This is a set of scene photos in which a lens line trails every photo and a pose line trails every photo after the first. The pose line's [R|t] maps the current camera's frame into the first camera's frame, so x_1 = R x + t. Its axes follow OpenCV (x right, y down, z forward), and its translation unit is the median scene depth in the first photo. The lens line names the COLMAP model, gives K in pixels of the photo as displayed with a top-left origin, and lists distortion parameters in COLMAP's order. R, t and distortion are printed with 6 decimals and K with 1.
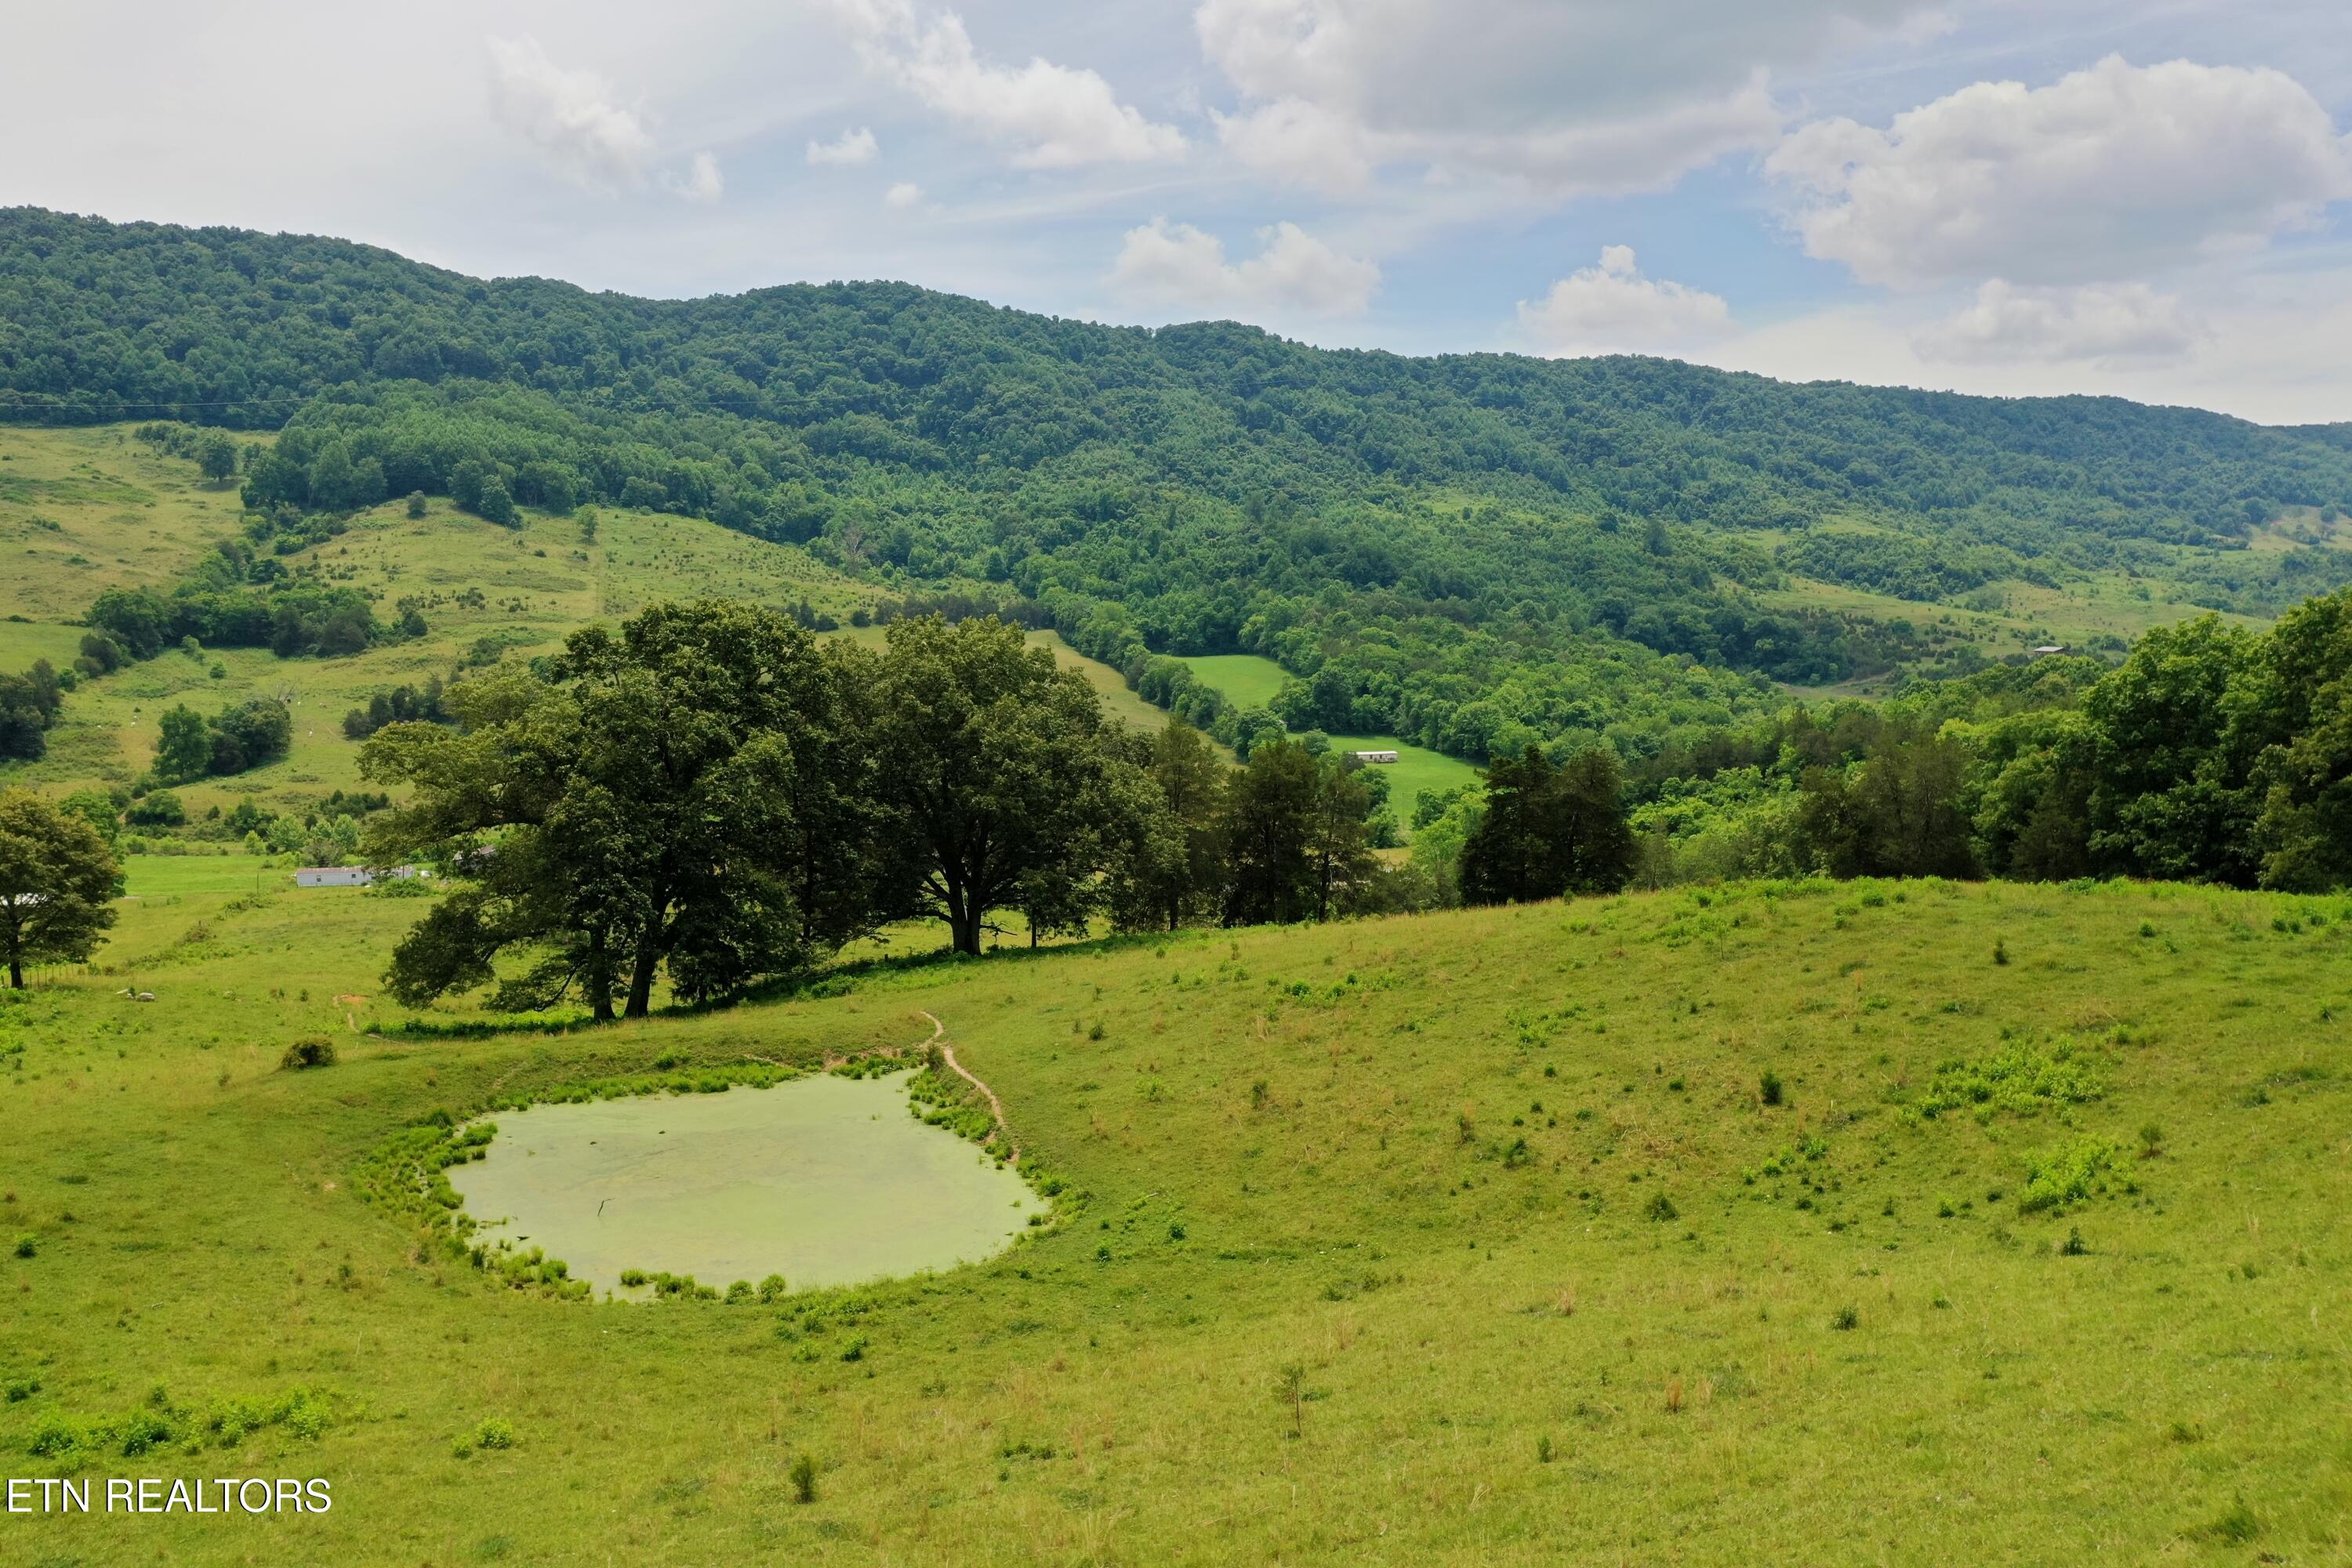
lens RADIAL K [[1872.6, 0, 1181.3], [0, 1872.6, 778.0], [0, 0, 1]] dist [0.007311, 0.003466]
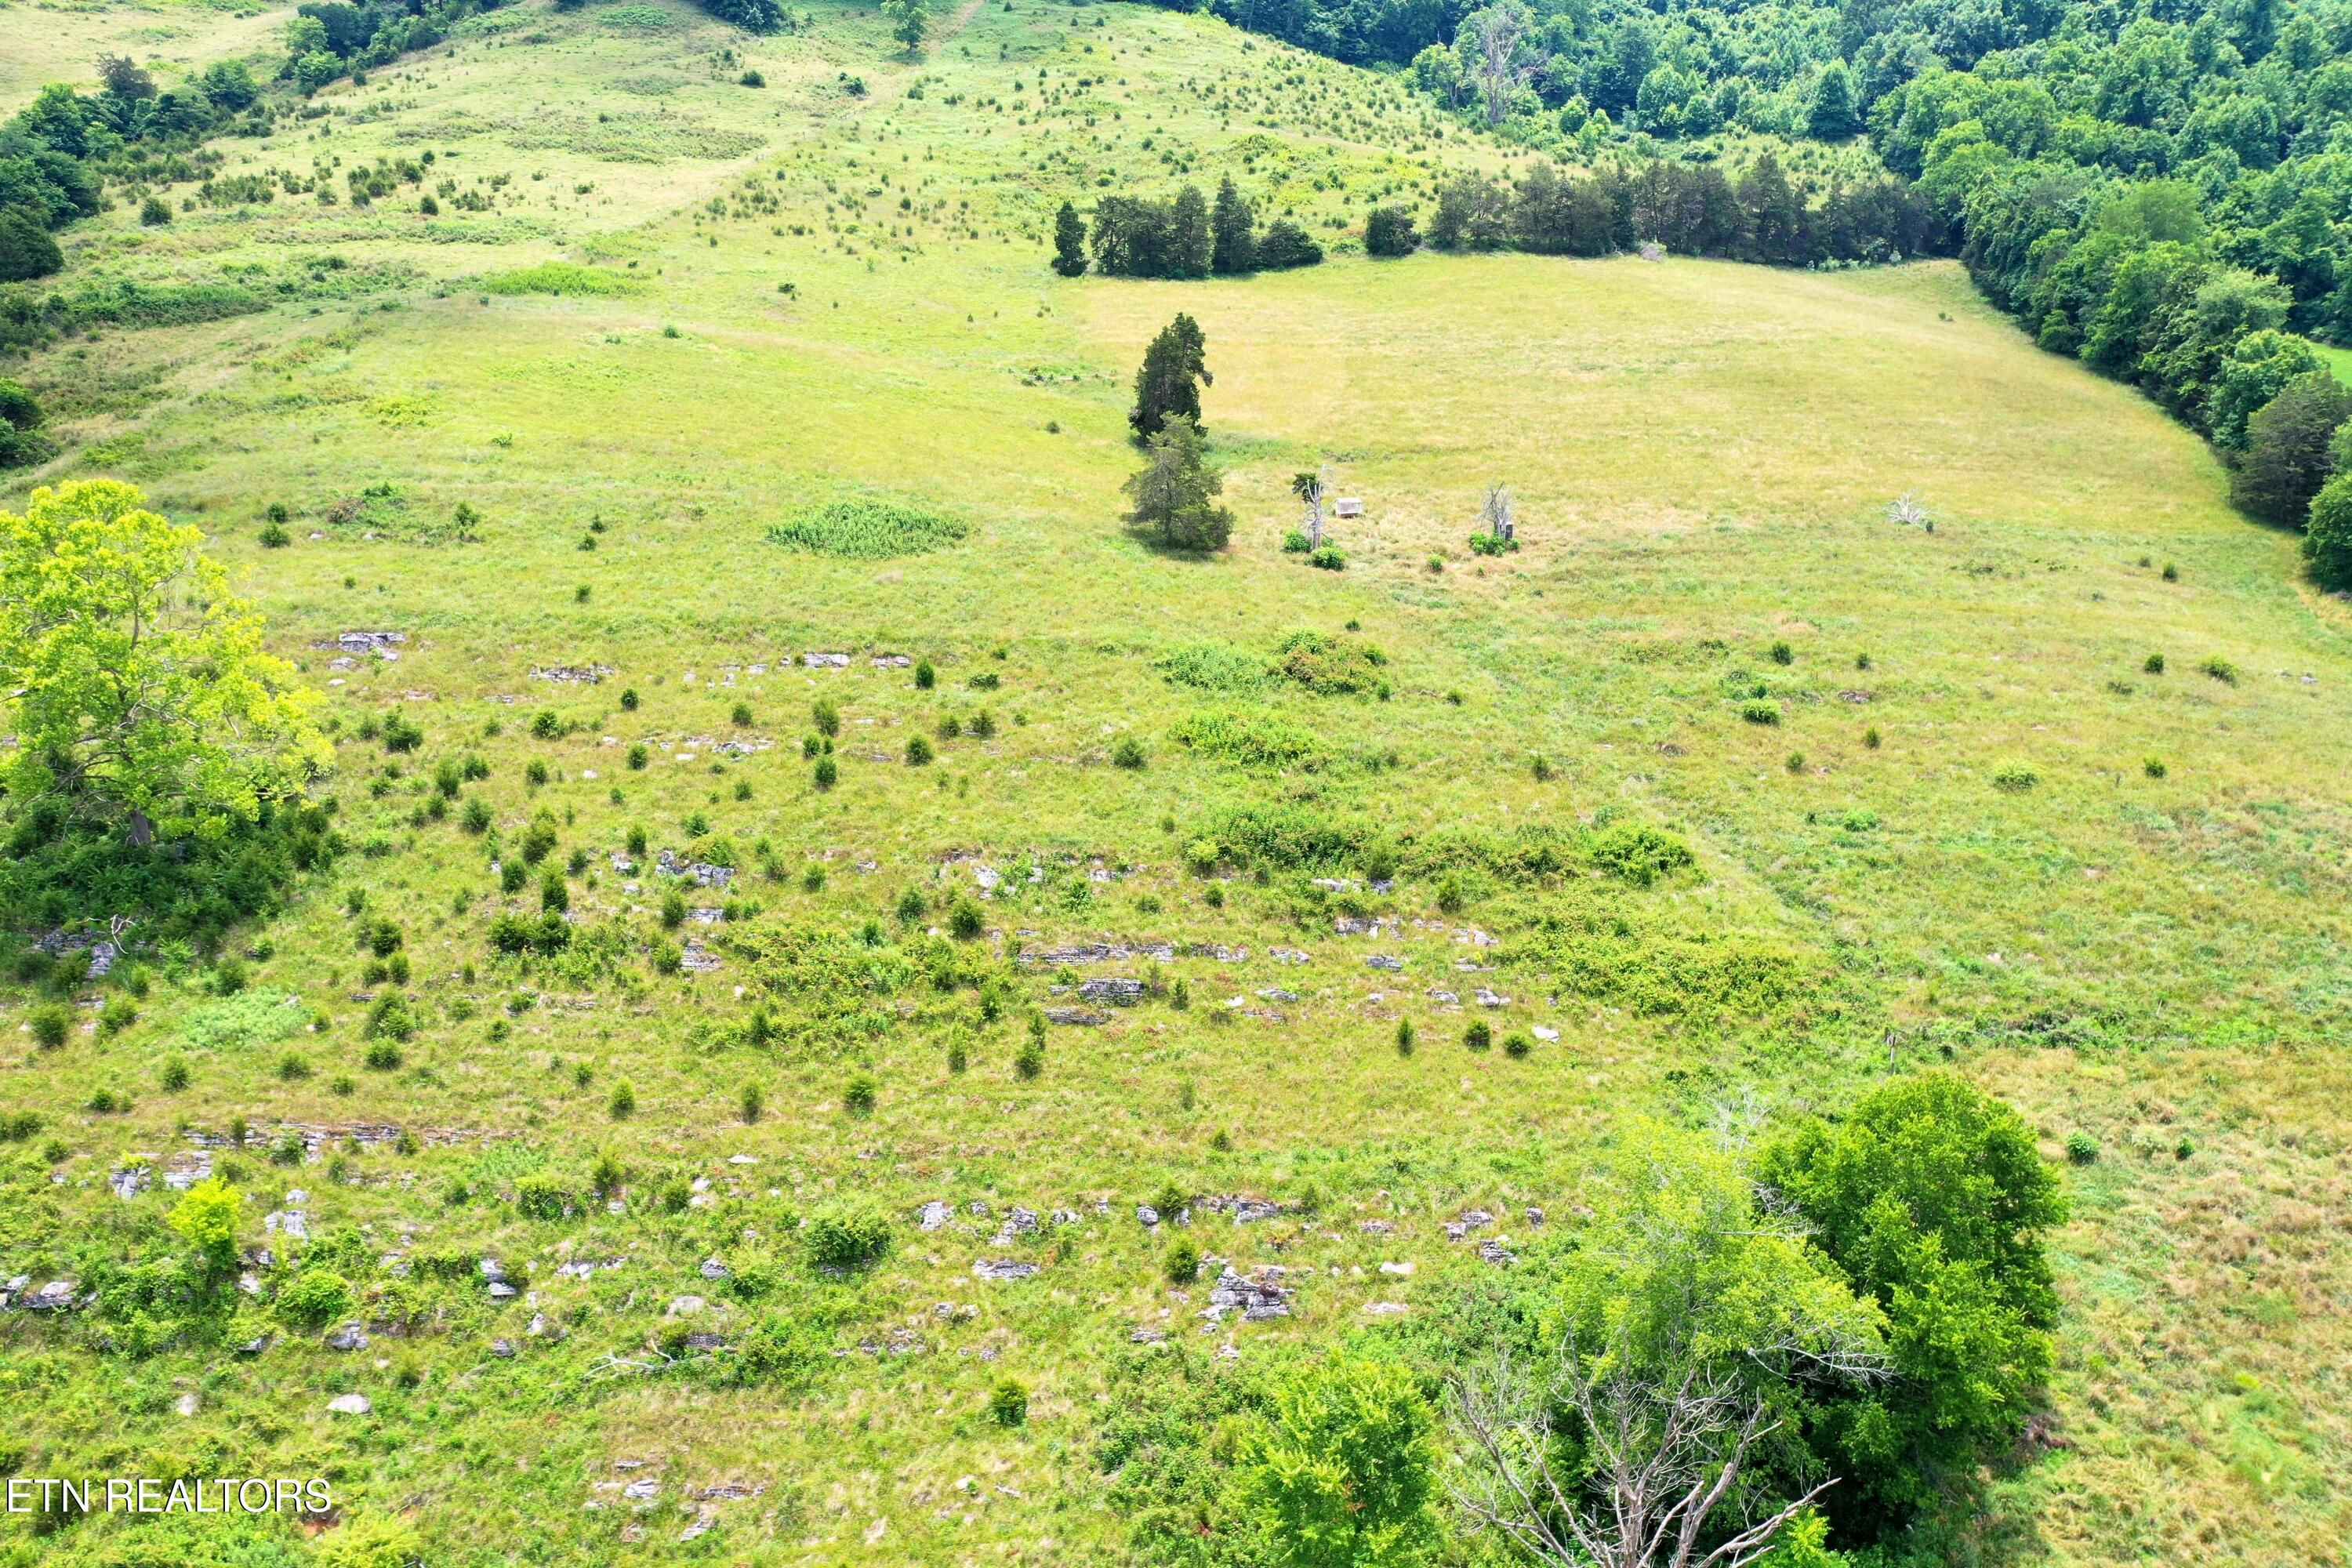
lens RADIAL K [[1874.6, 0, 1179.7], [0, 1874.6, 777.5], [0, 0, 1]] dist [0.008022, 0.005282]
pose [[0.903854, 0.121048, -0.410360, -0.036539], [-0.035373, 0.977000, 0.210283, -0.044999], [0.426376, -0.175549, 0.887348, 0.506357]]
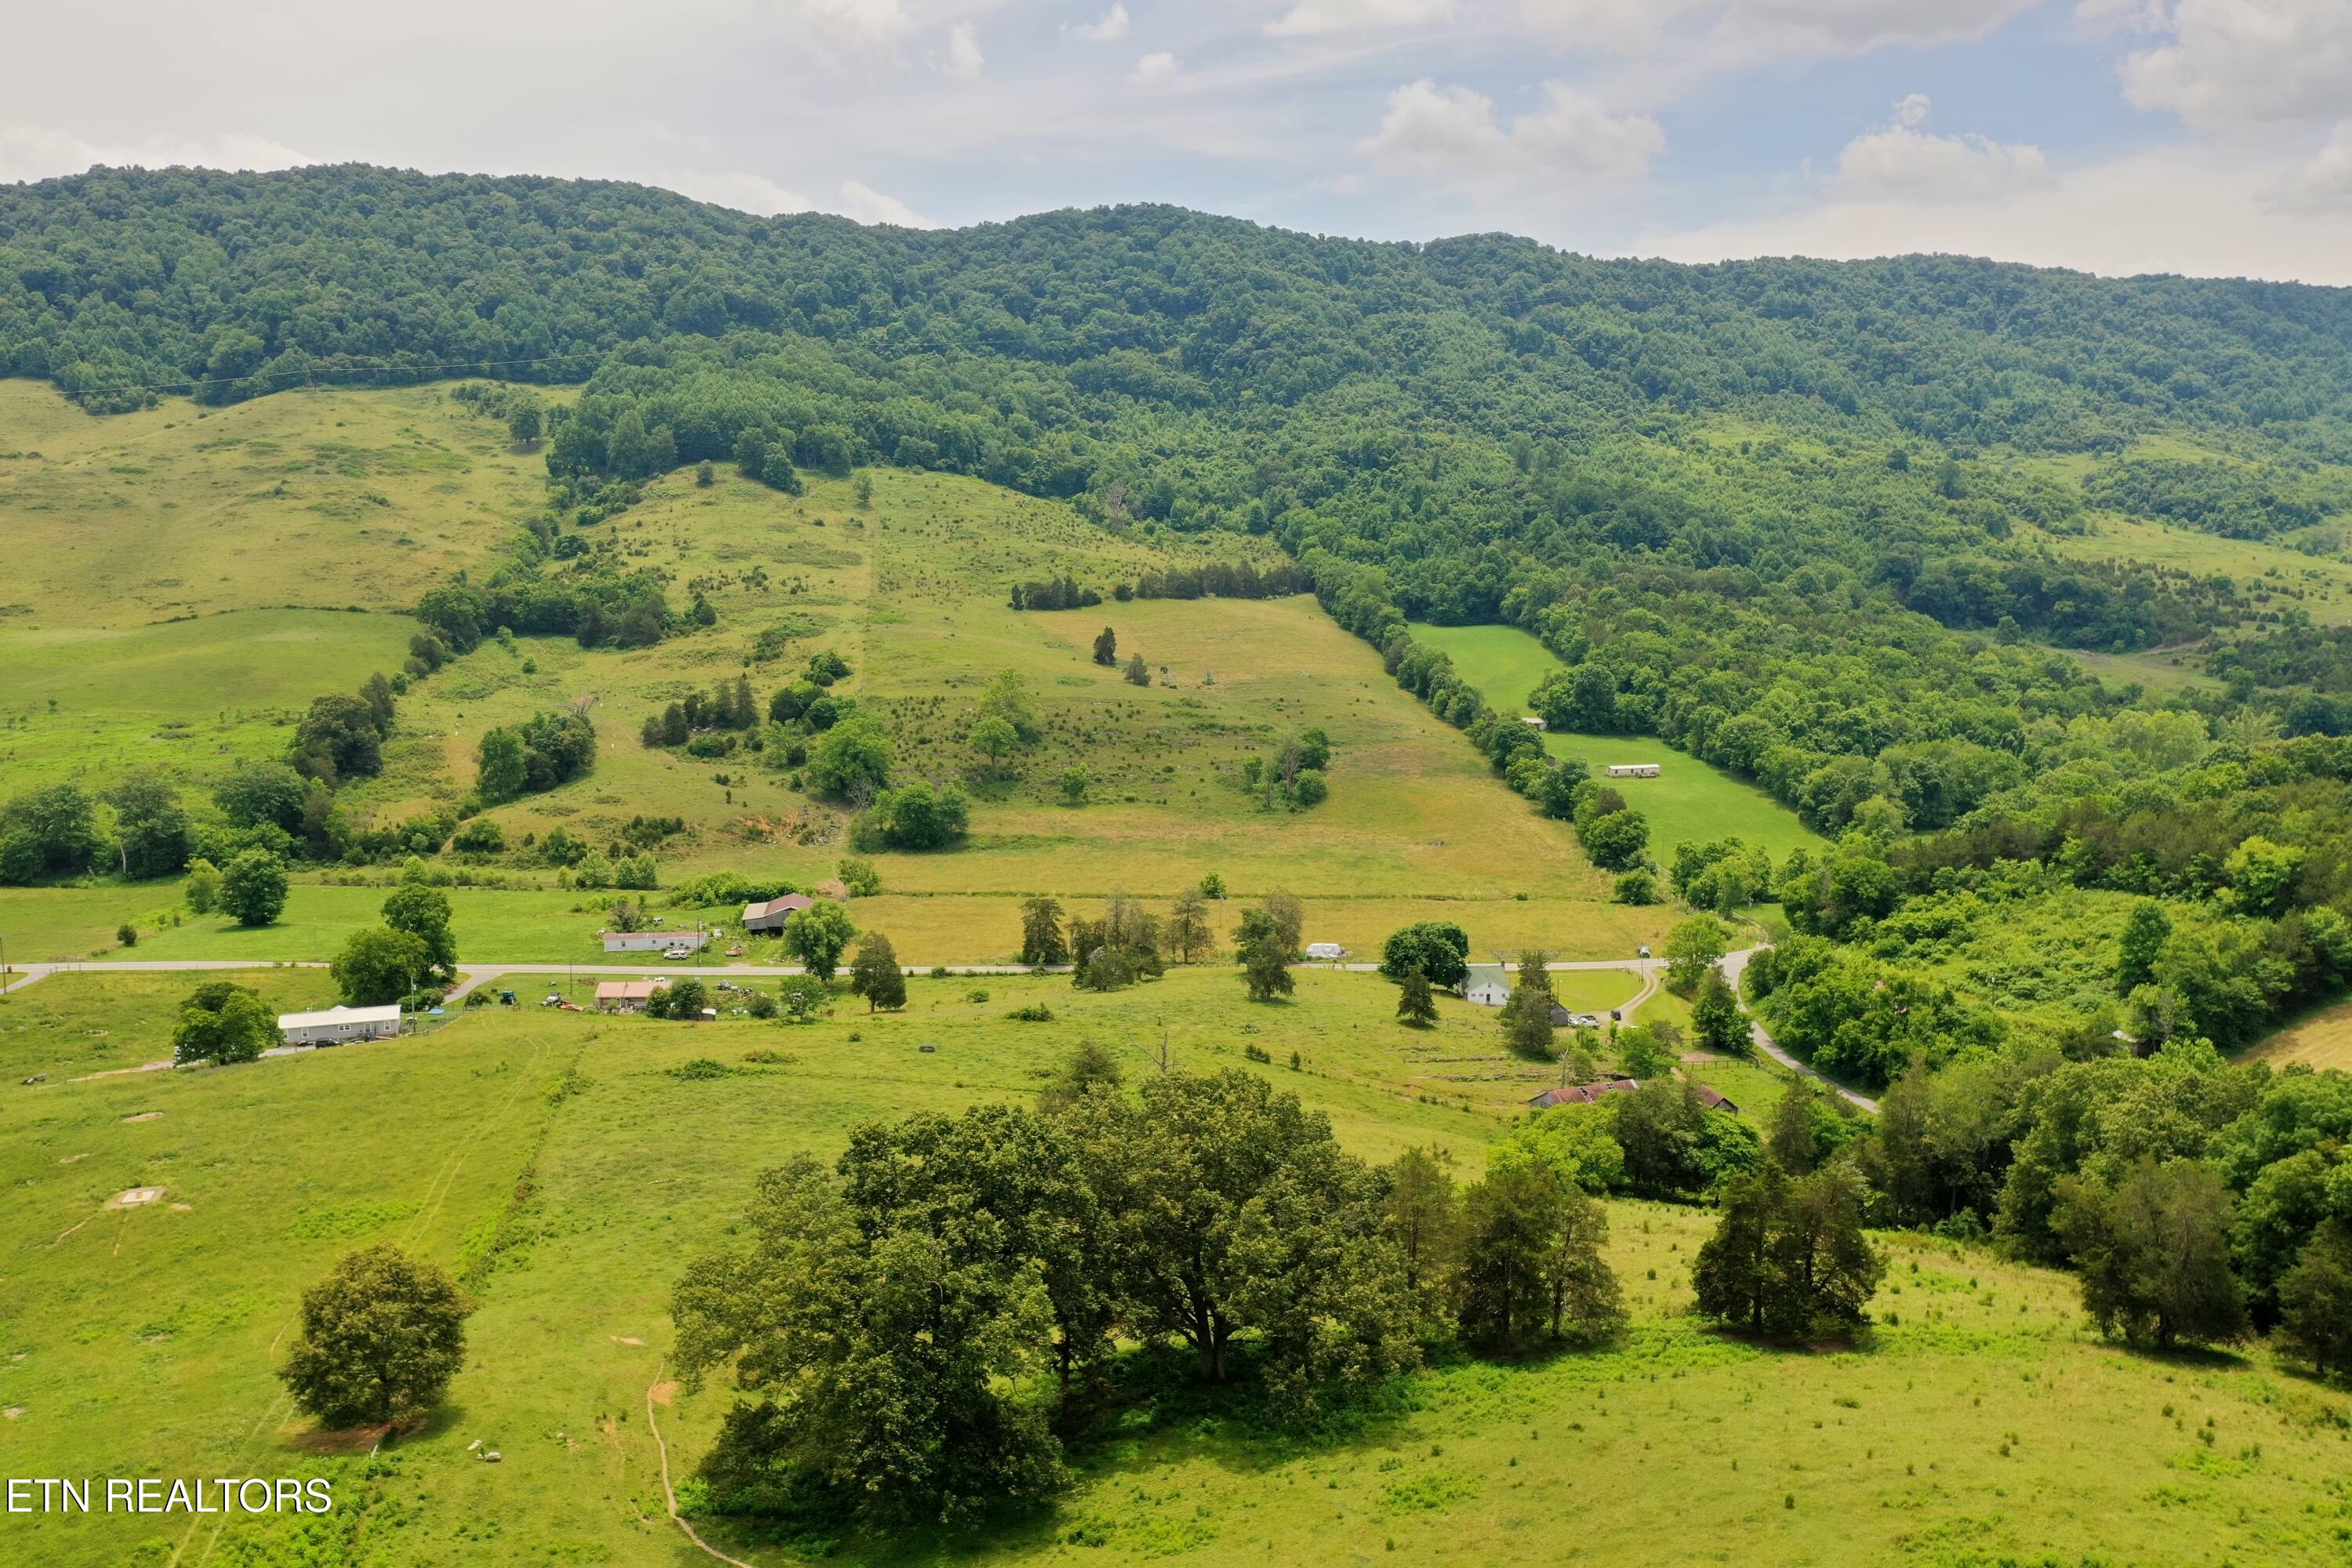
lens RADIAL K [[1872.6, 0, 1181.3], [0, 1872.6, 778.0], [0, 0, 1]] dist [0.007311, 0.003466]
pose [[0.990353, 0.020309, -0.137070, 0.000926], [-0.010958, 0.997582, 0.068632, -0.043022], [0.138133, -0.066467, 0.988181, -0.004271]]
